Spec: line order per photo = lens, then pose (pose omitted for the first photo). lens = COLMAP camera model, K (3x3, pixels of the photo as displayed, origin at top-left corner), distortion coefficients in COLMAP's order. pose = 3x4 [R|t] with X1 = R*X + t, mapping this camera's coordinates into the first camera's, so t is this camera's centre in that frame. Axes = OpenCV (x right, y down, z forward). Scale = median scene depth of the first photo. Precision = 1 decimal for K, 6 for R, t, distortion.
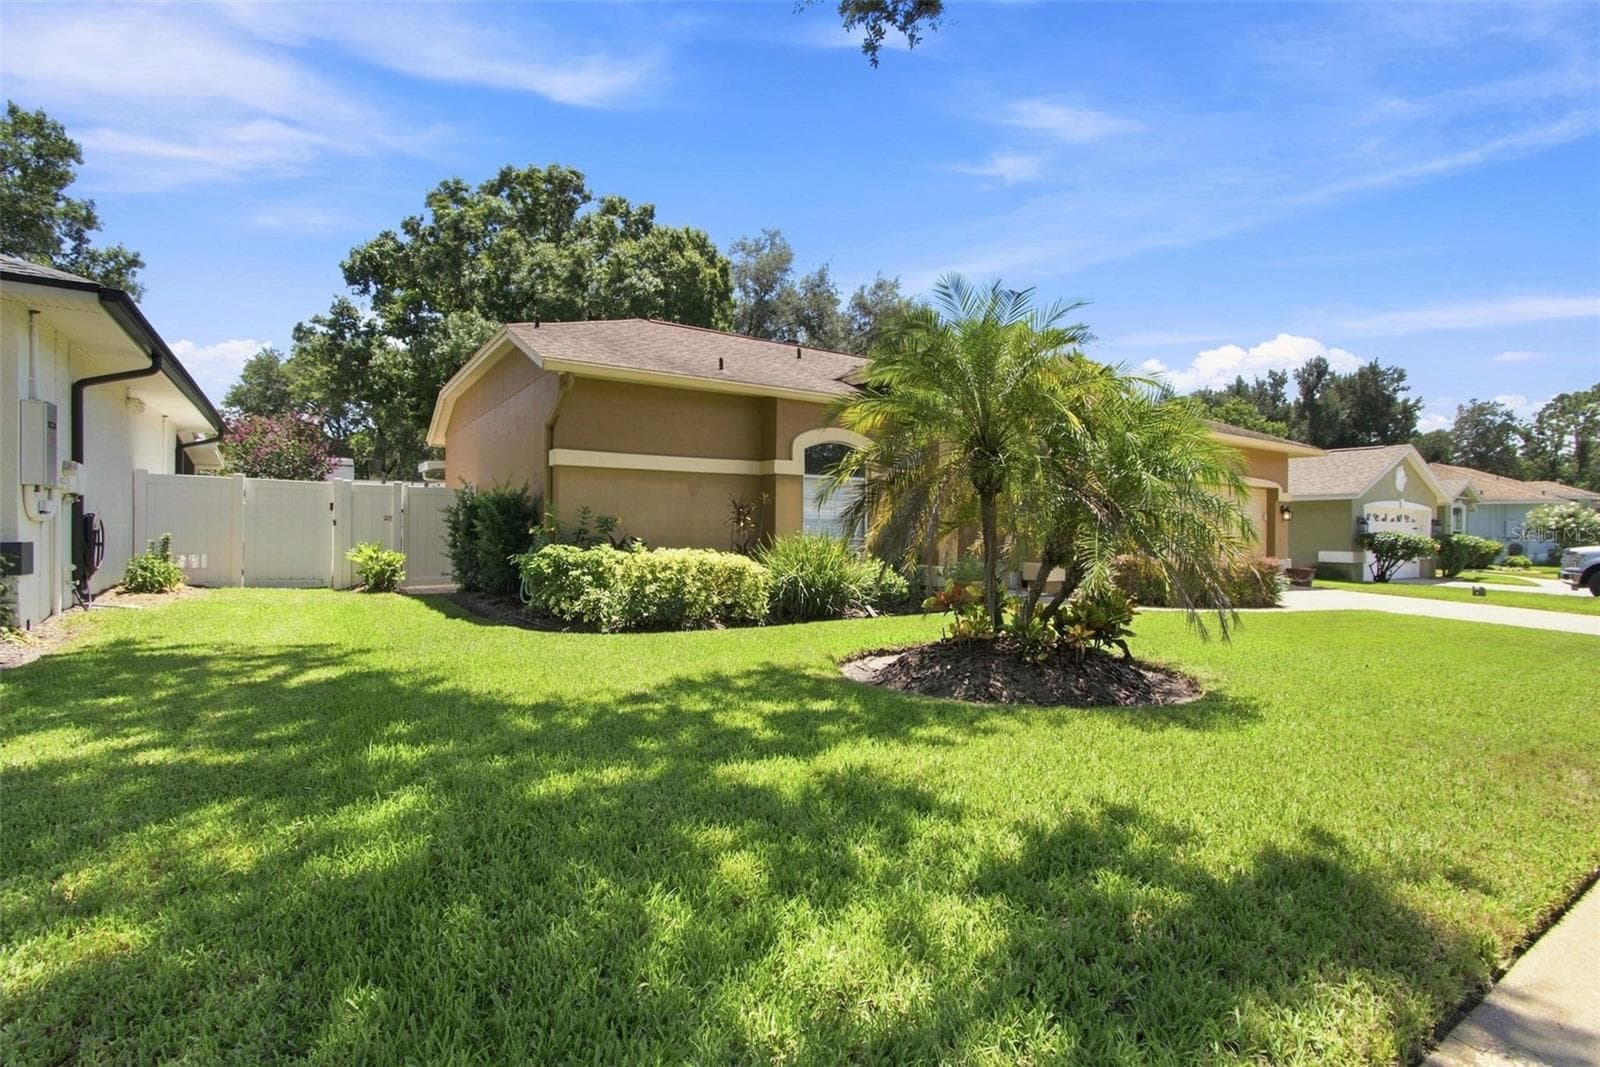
lens RADIAL K [[741.5, 0, 809.4], [0, 741.5, 529.4], [0, 0, 1]] dist [-0.003177, -0.000130]
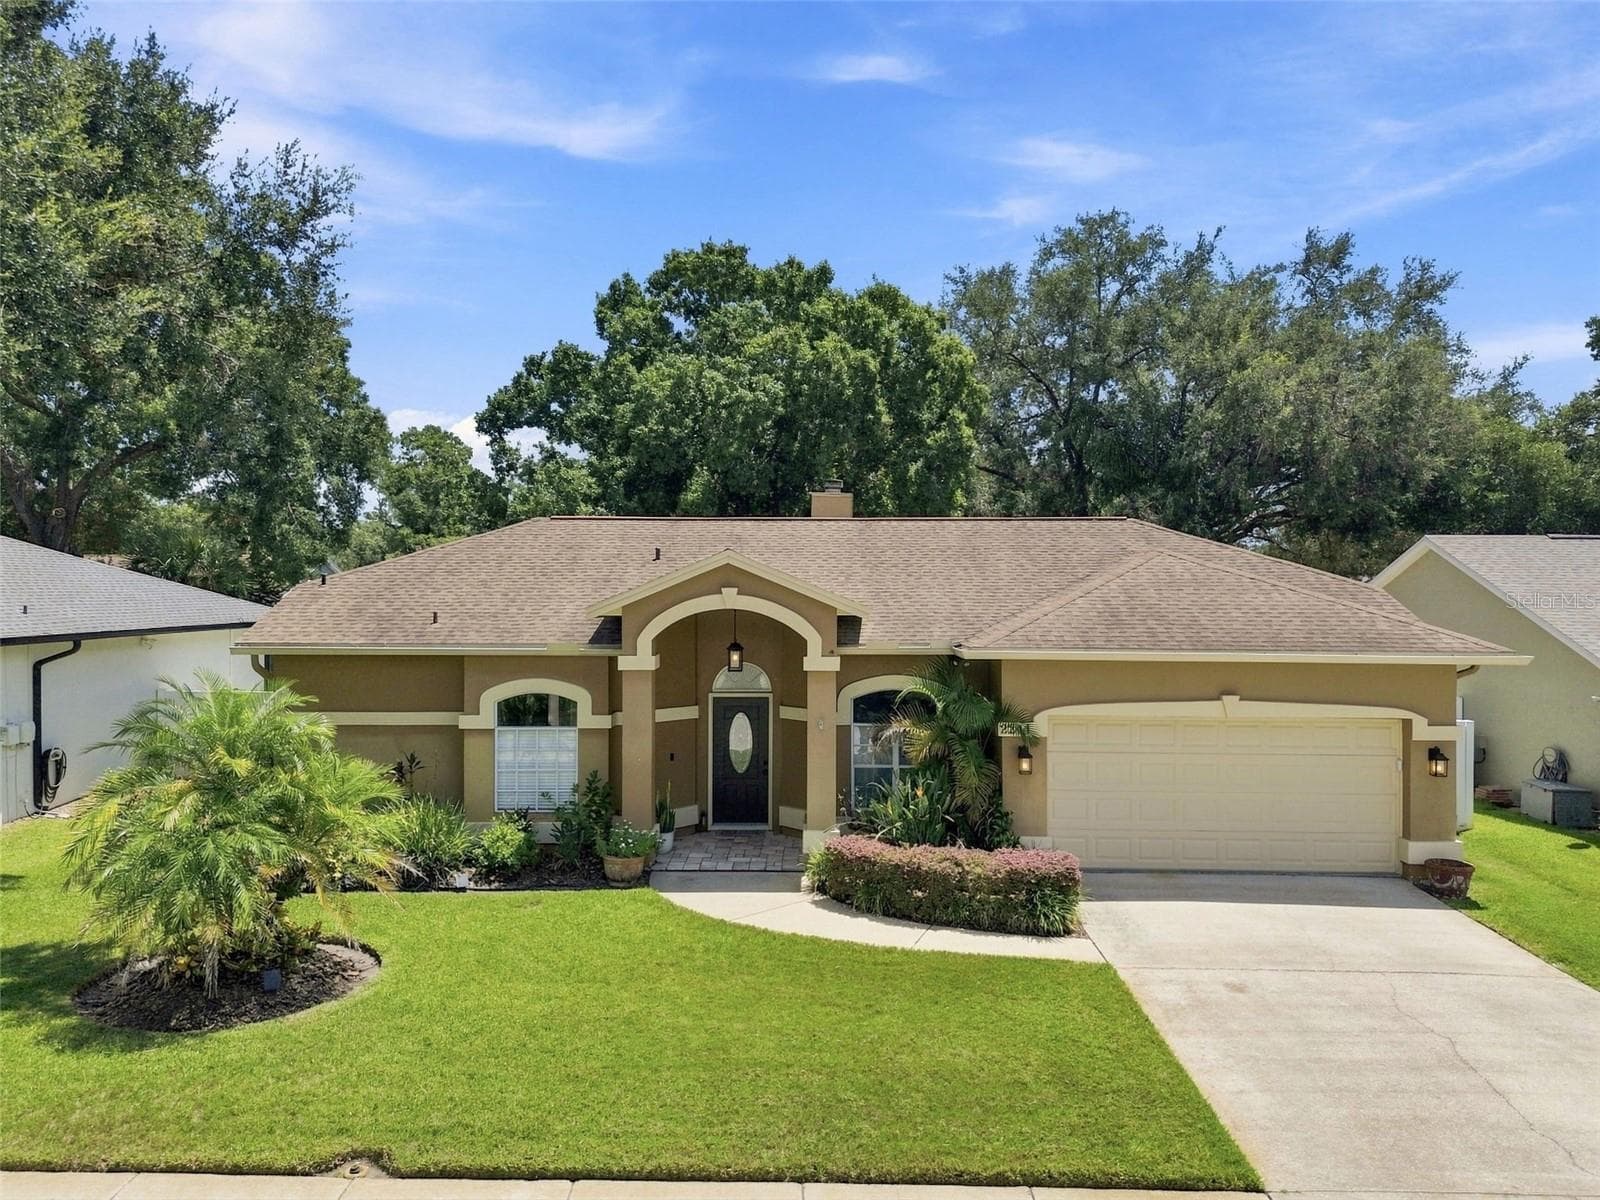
lens RADIAL K [[1138.4, 0, 800.0], [0, 1138.4, 600.0], [0, 0, 1]] dist [0.066559, -0.058079]
pose [[0.820532, 0.001616, -0.571599, 1.245429], [0.005135, 0.999935, 0.010200, -0.263214], [0.571578, -0.011304, 0.820470, -0.033751]]
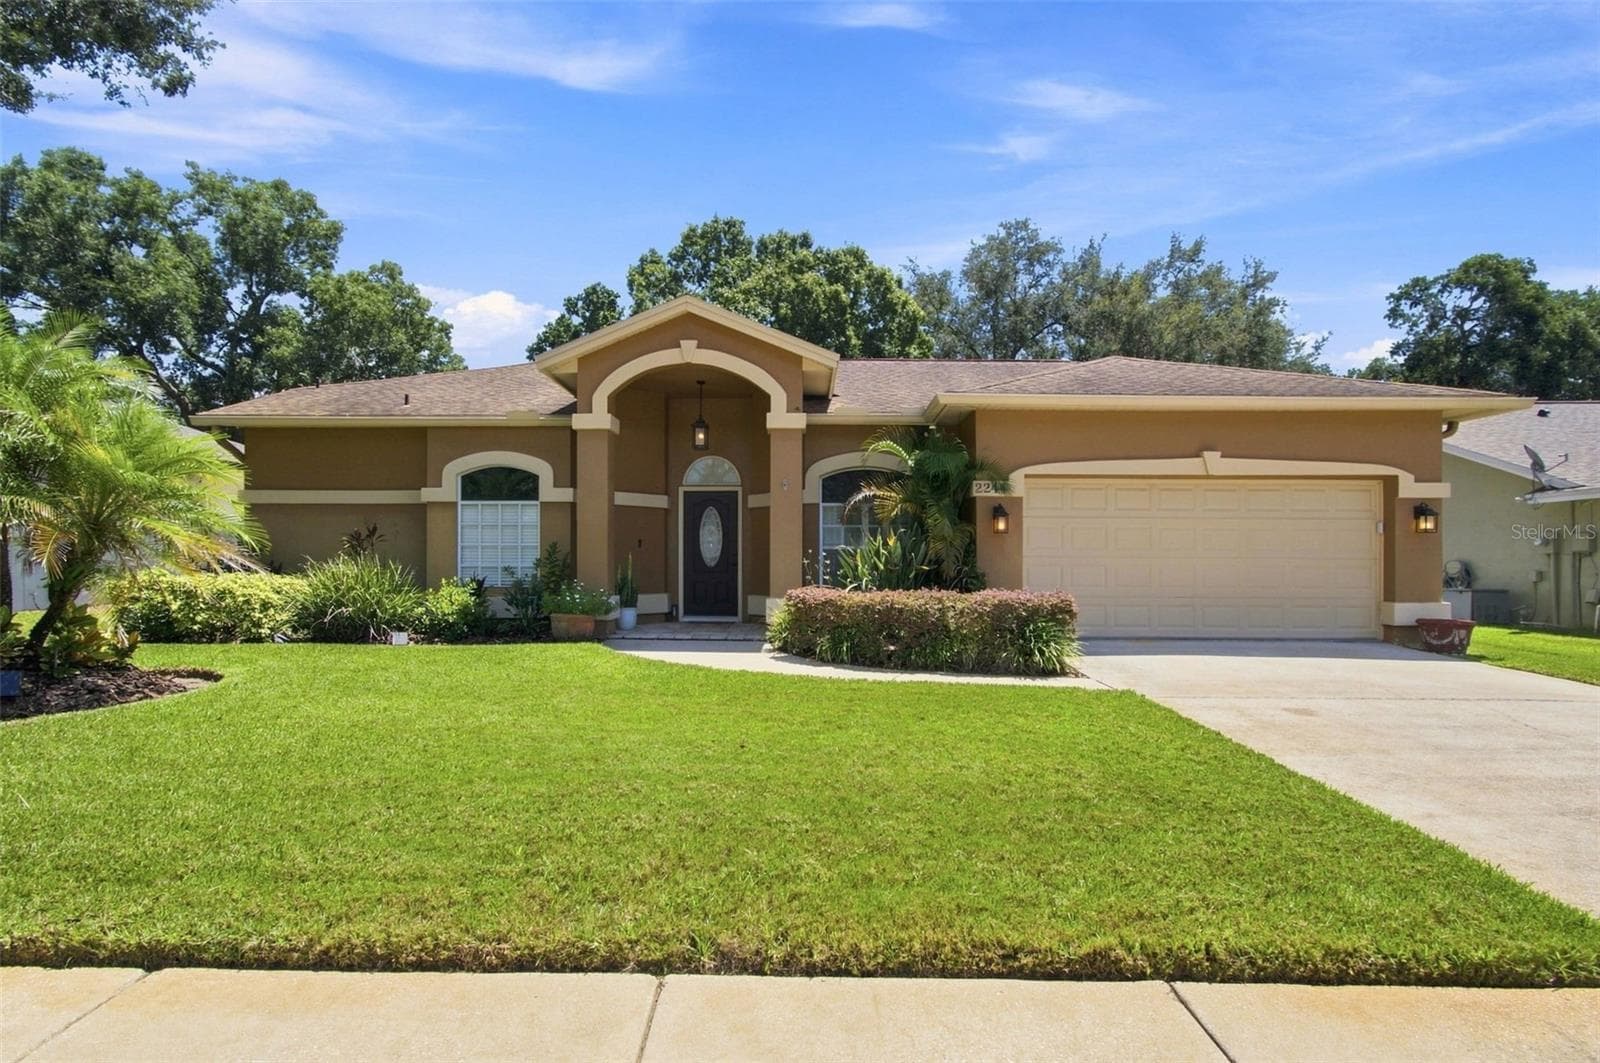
lens RADIAL K [[755.4, 0, 800.7], [0, 755.4, 566.7], [0, 0, 1]] dist [0.000885, 0.001287]
pose [[0.822284, -0.002932, -0.569069, 0.966889], [0.005073, 0.999985, 0.002177, 0.015044], [0.569054, -0.004677, 0.822287, 0.439089]]
